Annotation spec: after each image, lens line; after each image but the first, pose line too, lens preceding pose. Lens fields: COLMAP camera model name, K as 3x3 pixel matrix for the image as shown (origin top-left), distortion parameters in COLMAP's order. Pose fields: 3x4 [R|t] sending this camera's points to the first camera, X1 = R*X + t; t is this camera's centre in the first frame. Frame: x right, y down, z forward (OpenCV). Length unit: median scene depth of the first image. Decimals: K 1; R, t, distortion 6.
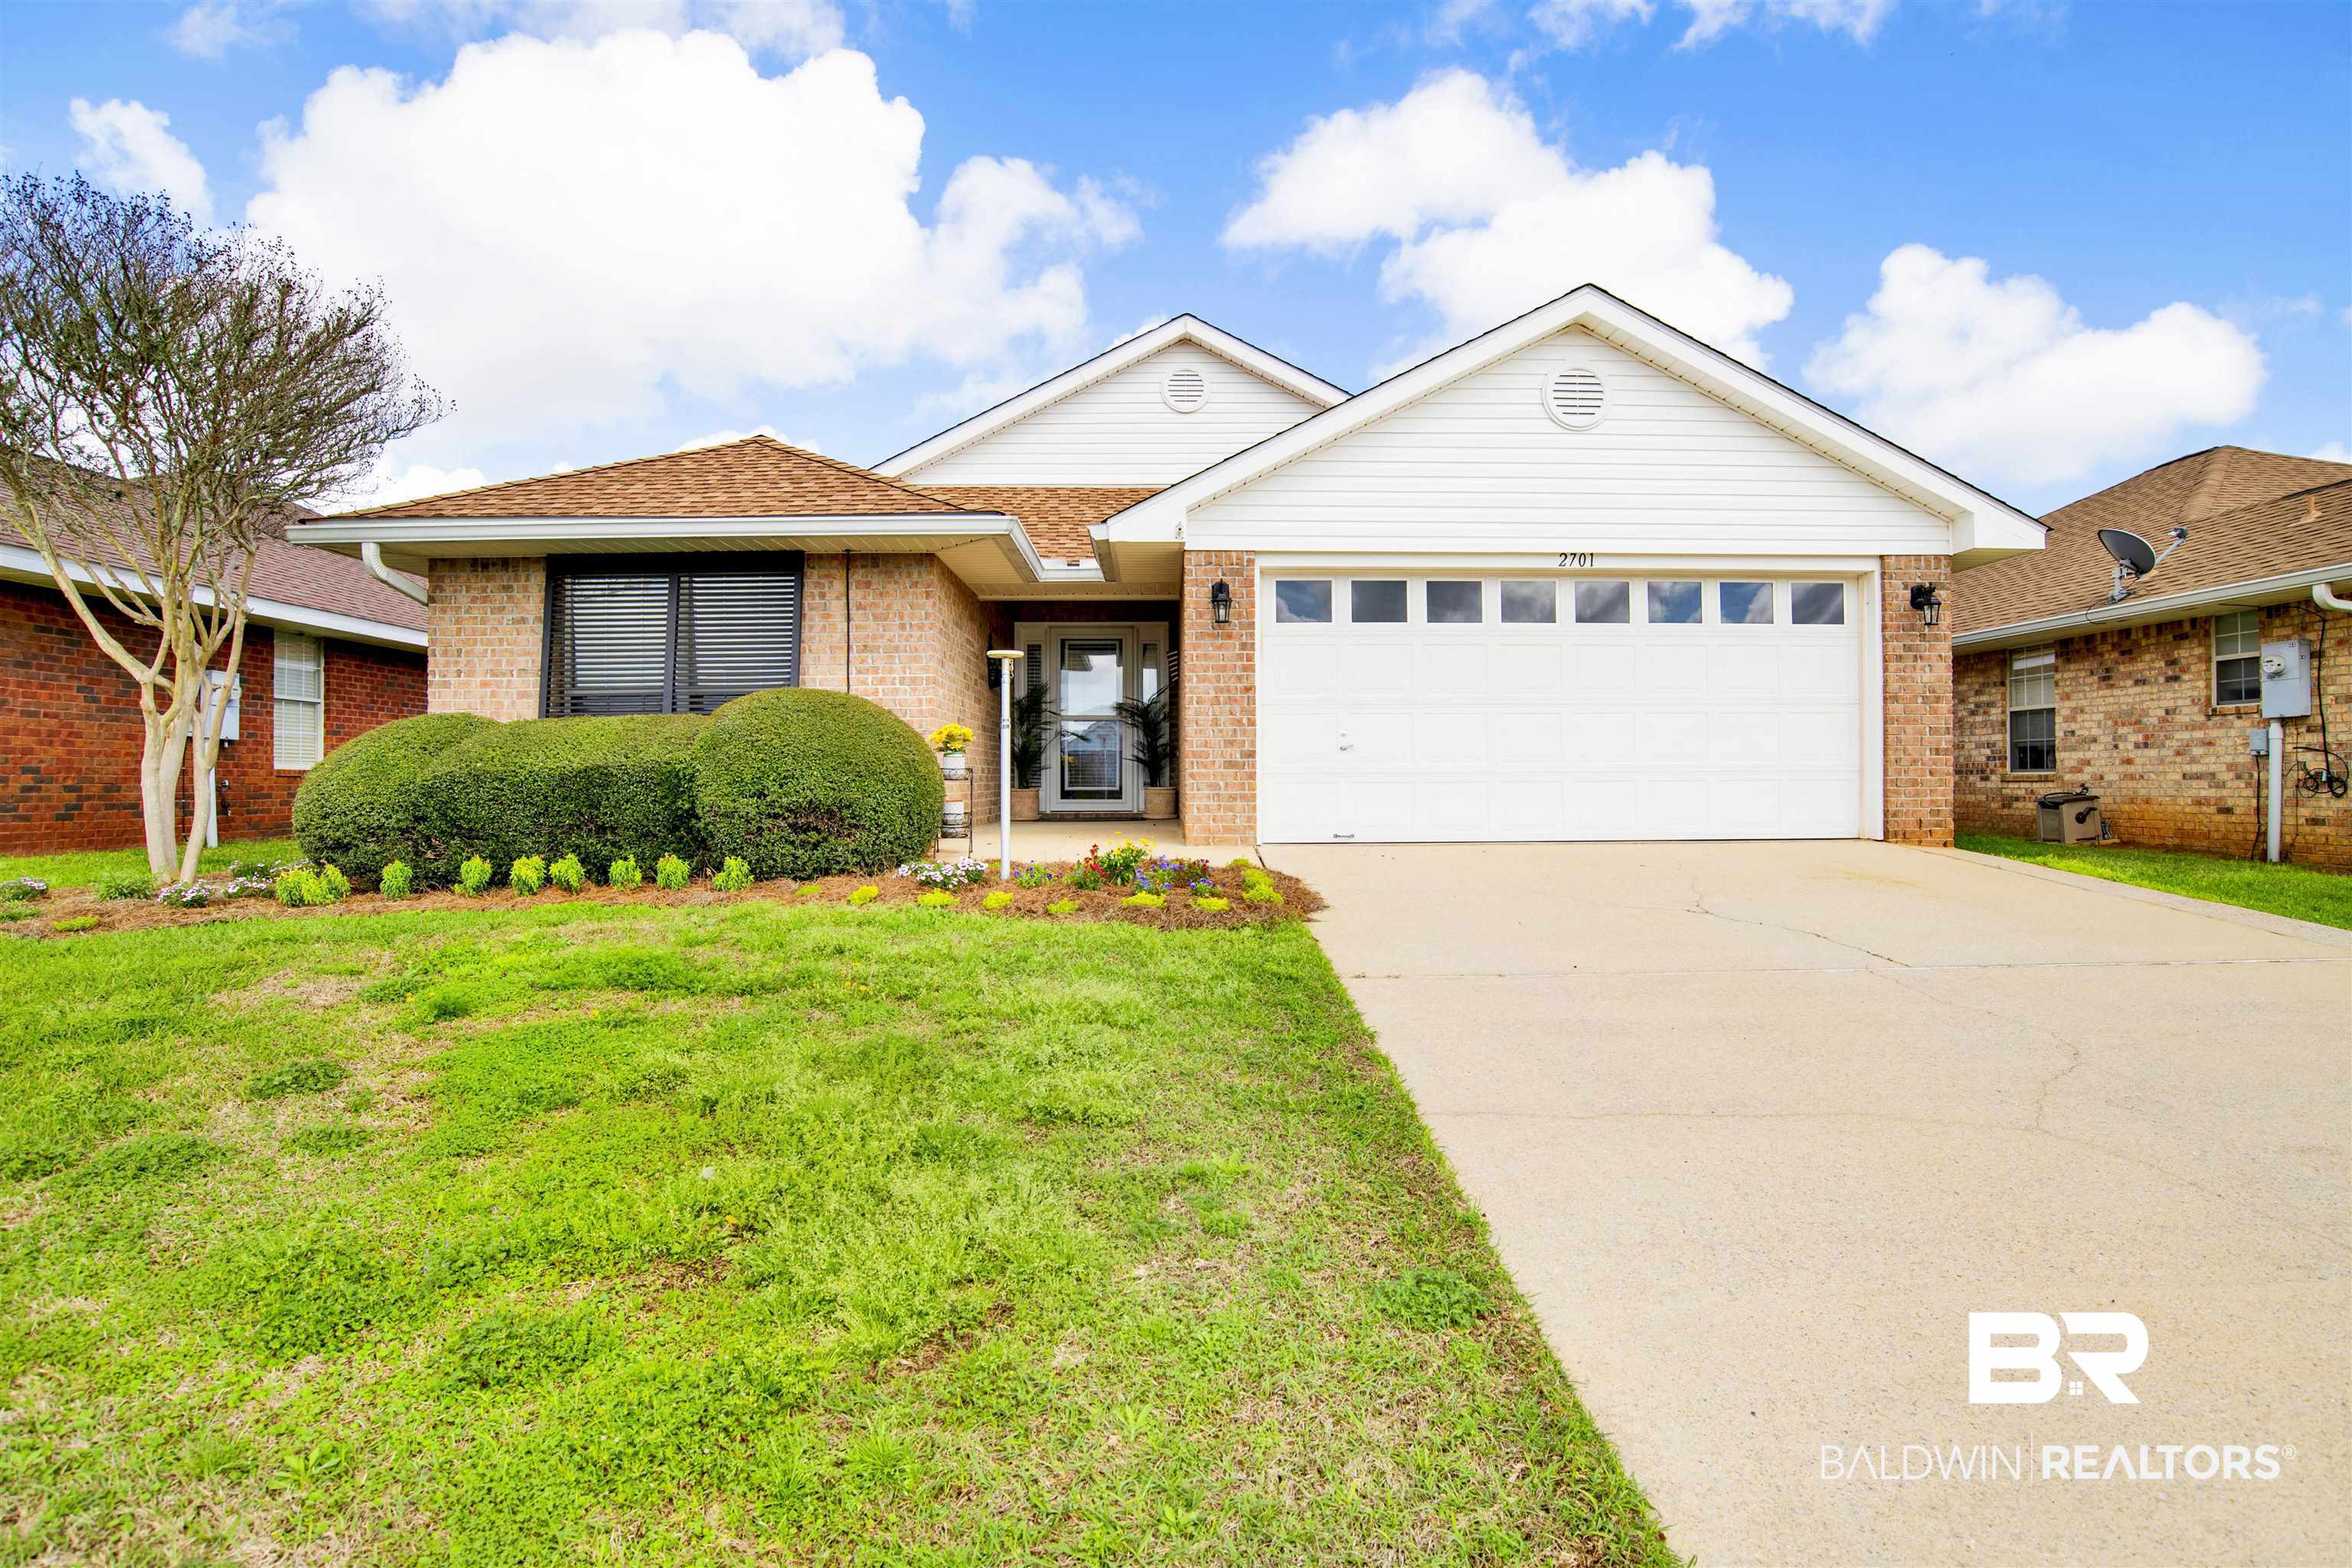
lens RADIAL K [[1243.4, 0, 1199.1], [0, 1243.4, 780.3], [0, 0, 1]] dist [-0.062939, 0.017268]
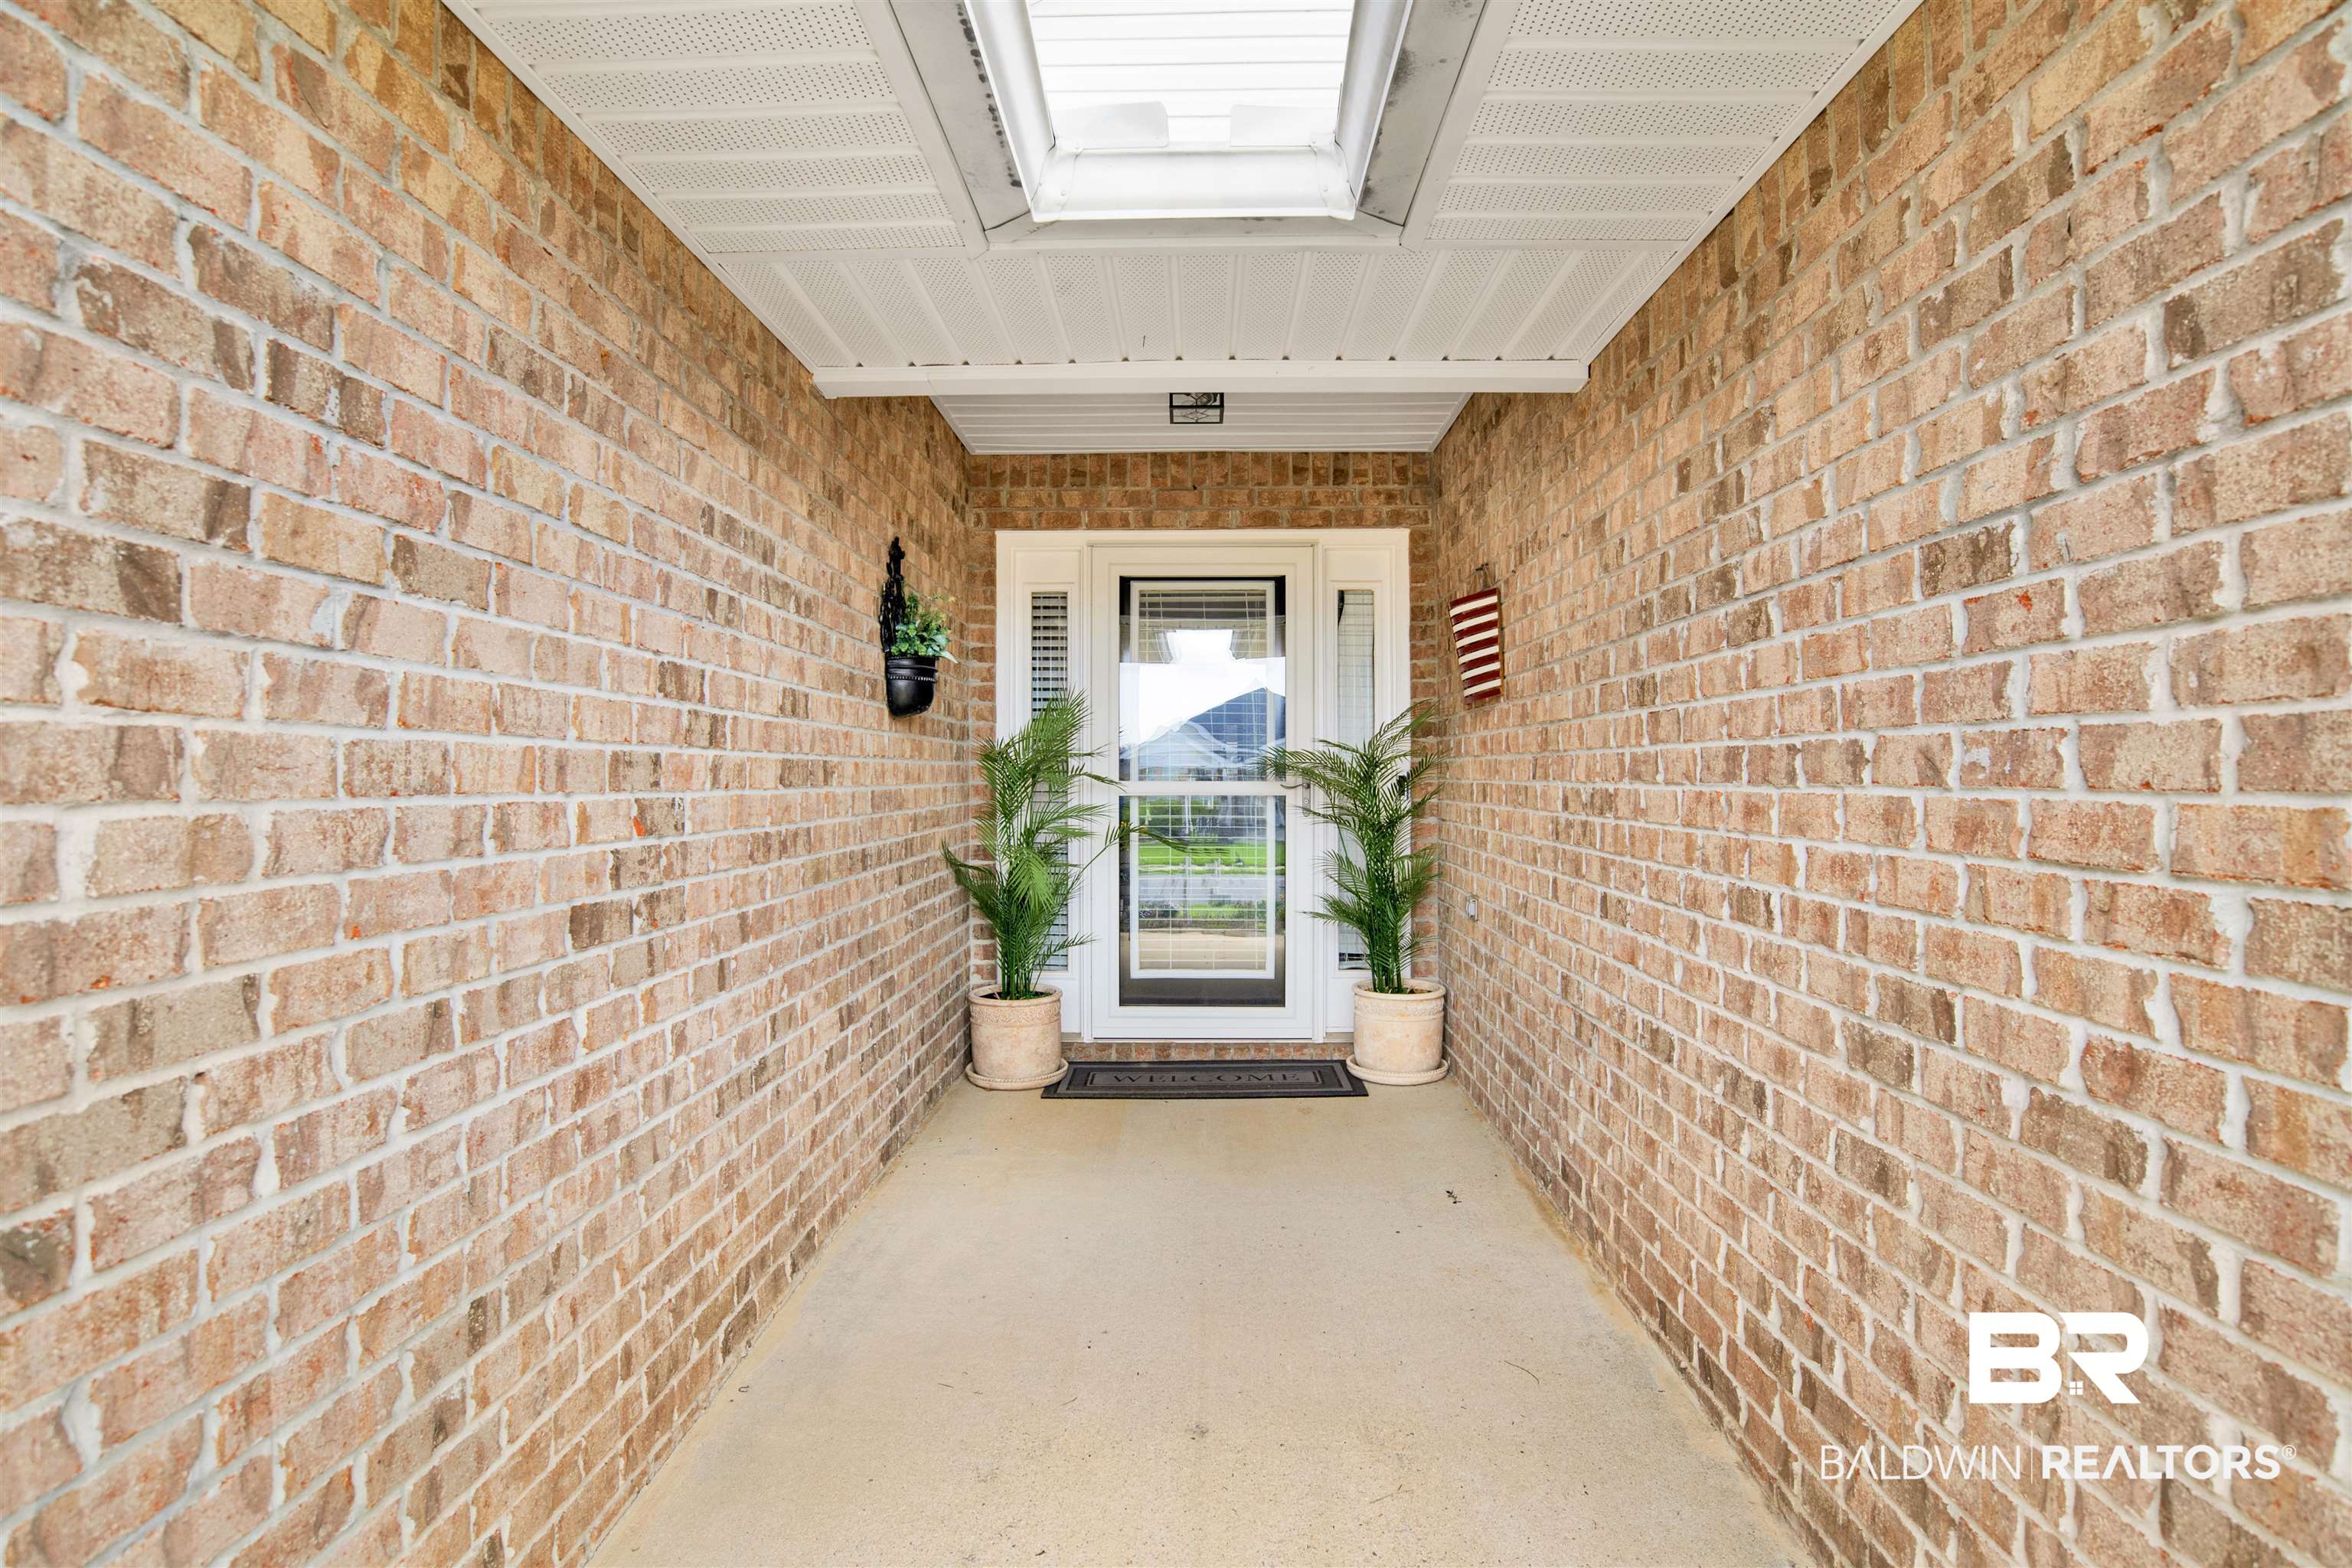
lens RADIAL K [[1243.4, 0, 1177.4], [0, 1243.4, 781.8], [0, 0, 1]] dist [-0.062939, 0.017268]
pose [[0.998789, -0.000652, -0.049195, -0.108154], [0.000895, 0.999987, 0.004924, -0.076740], [0.049191, -0.004962, 0.998777, 0.894315]]
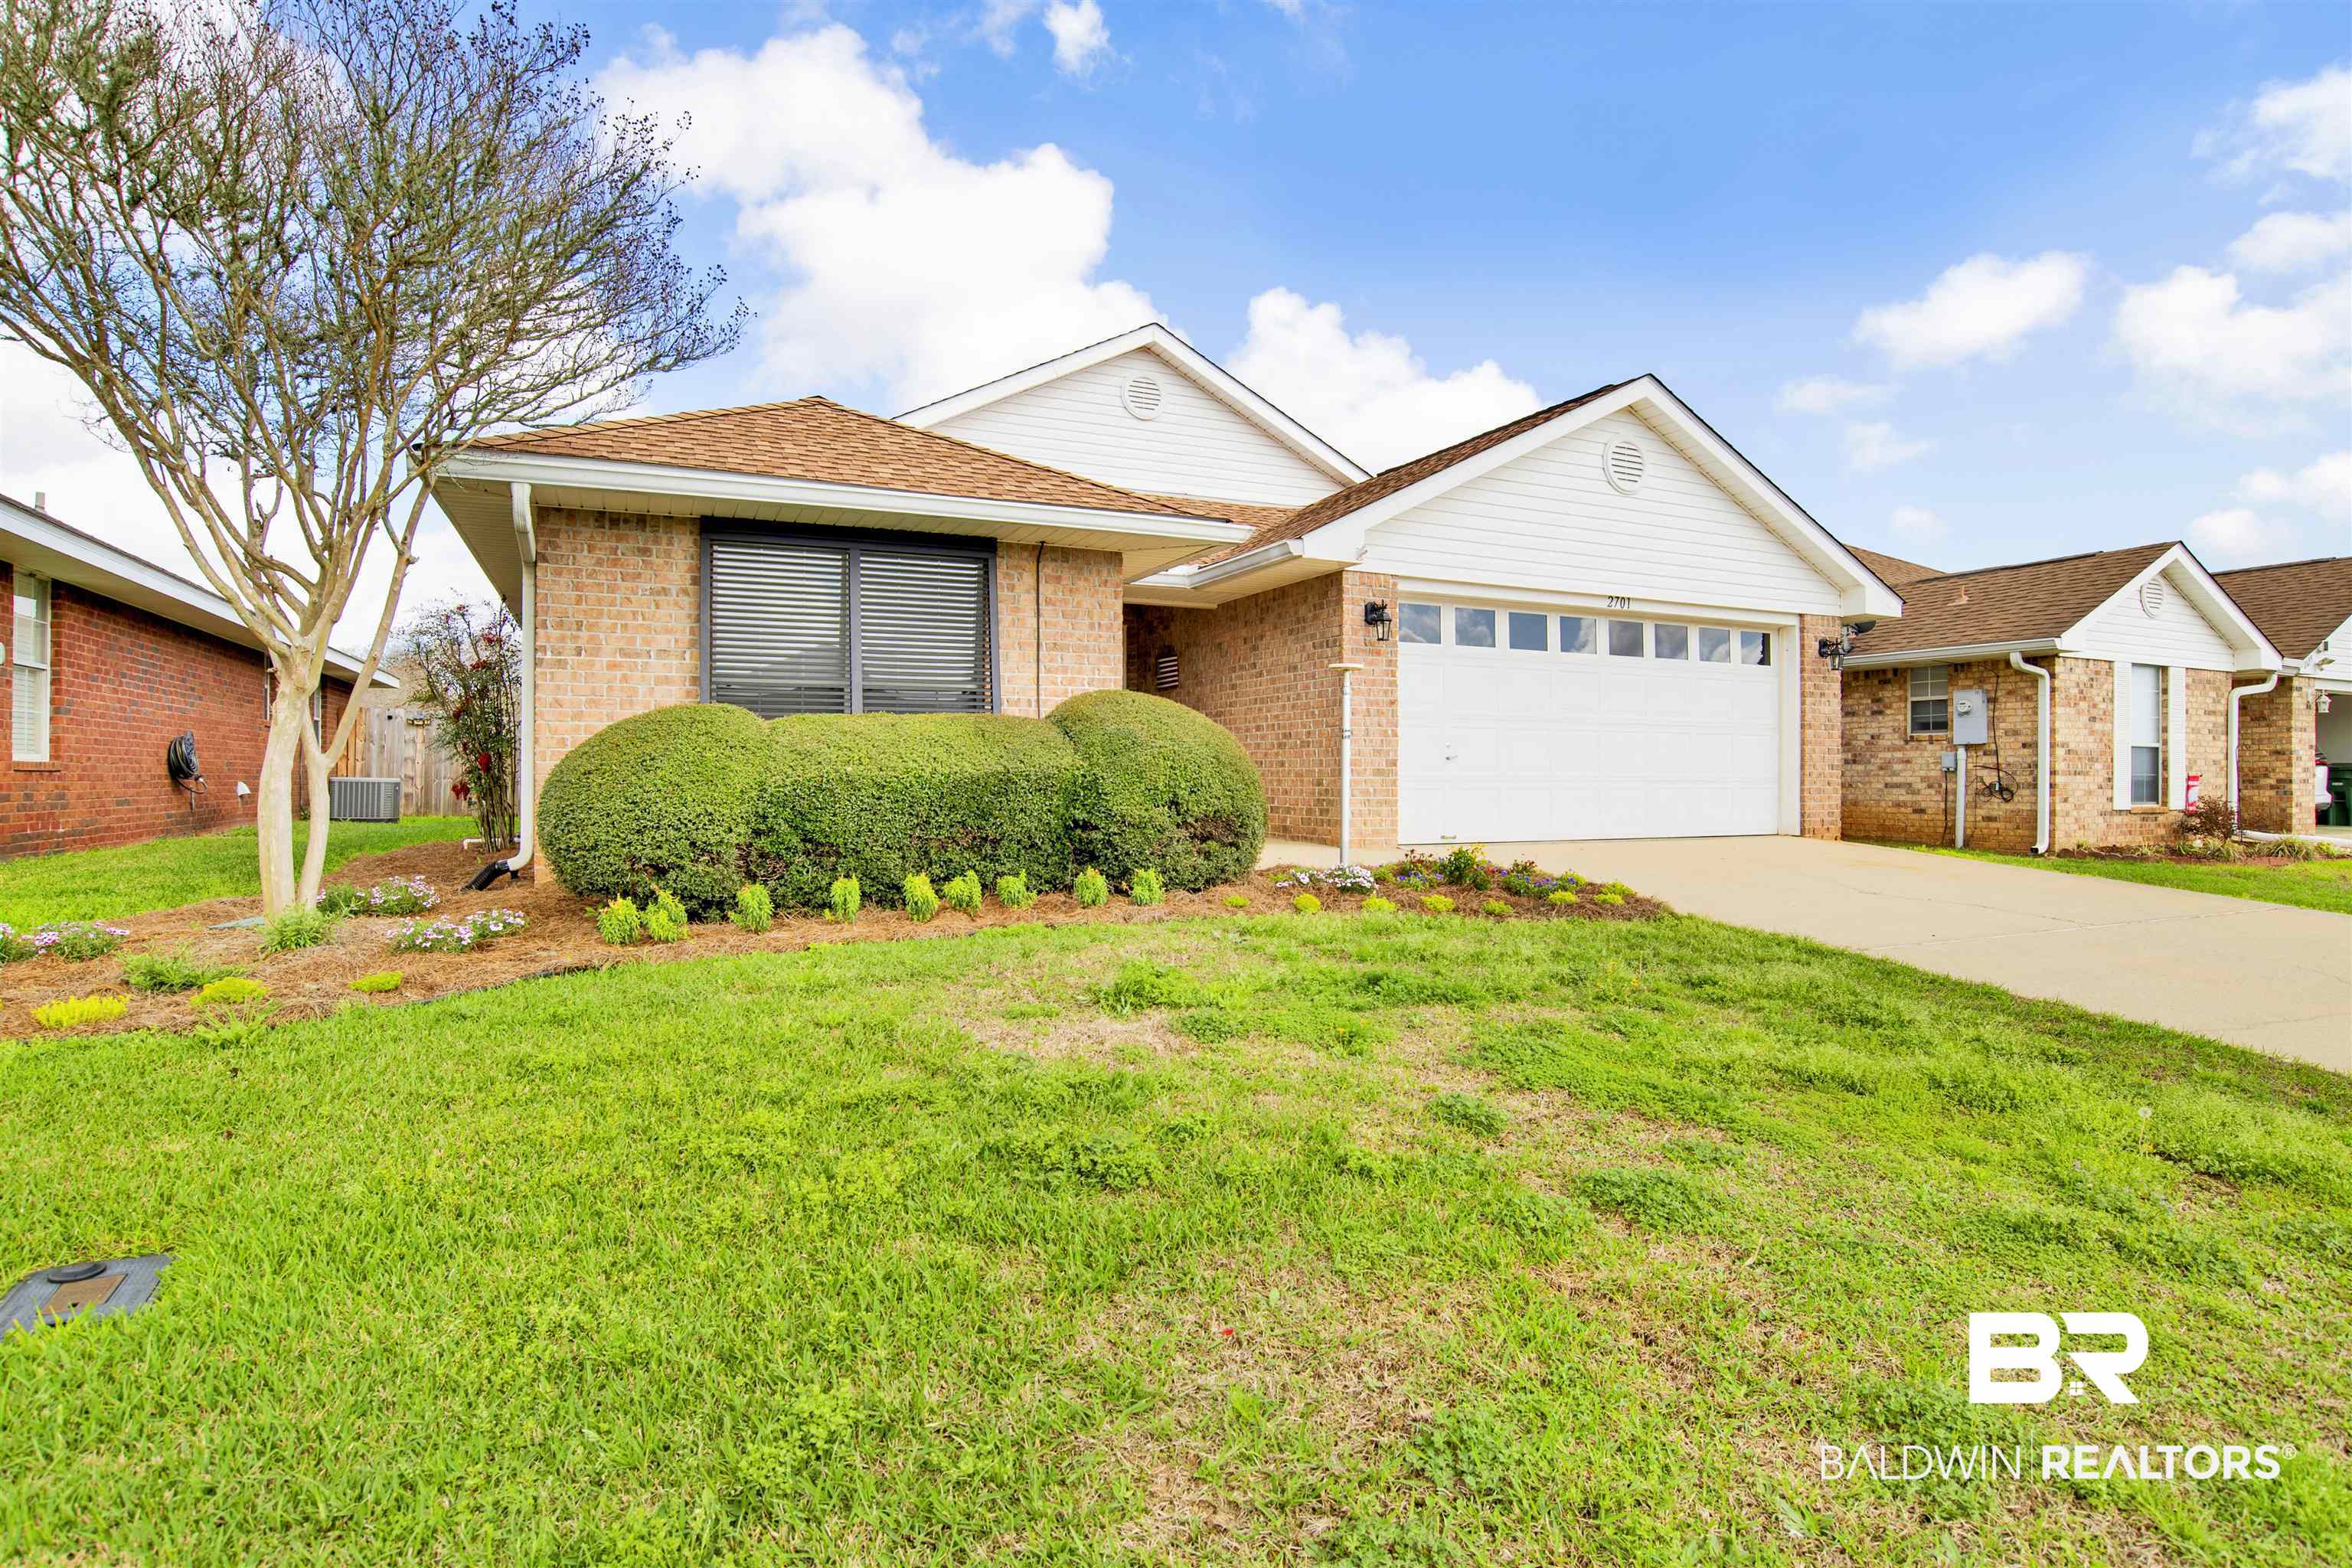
lens RADIAL K [[1243.4, 0, 1210.5], [0, 1243.4, 788.5], [0, 0, 1]] dist [-0.062939, 0.017268]
pose [[0.910853, 0.004144, 0.412709, -0.537622], [-0.008708, 0.999920, 0.009179, -0.006923], [-0.412638, -0.011954, 0.910817, 0.077097]]
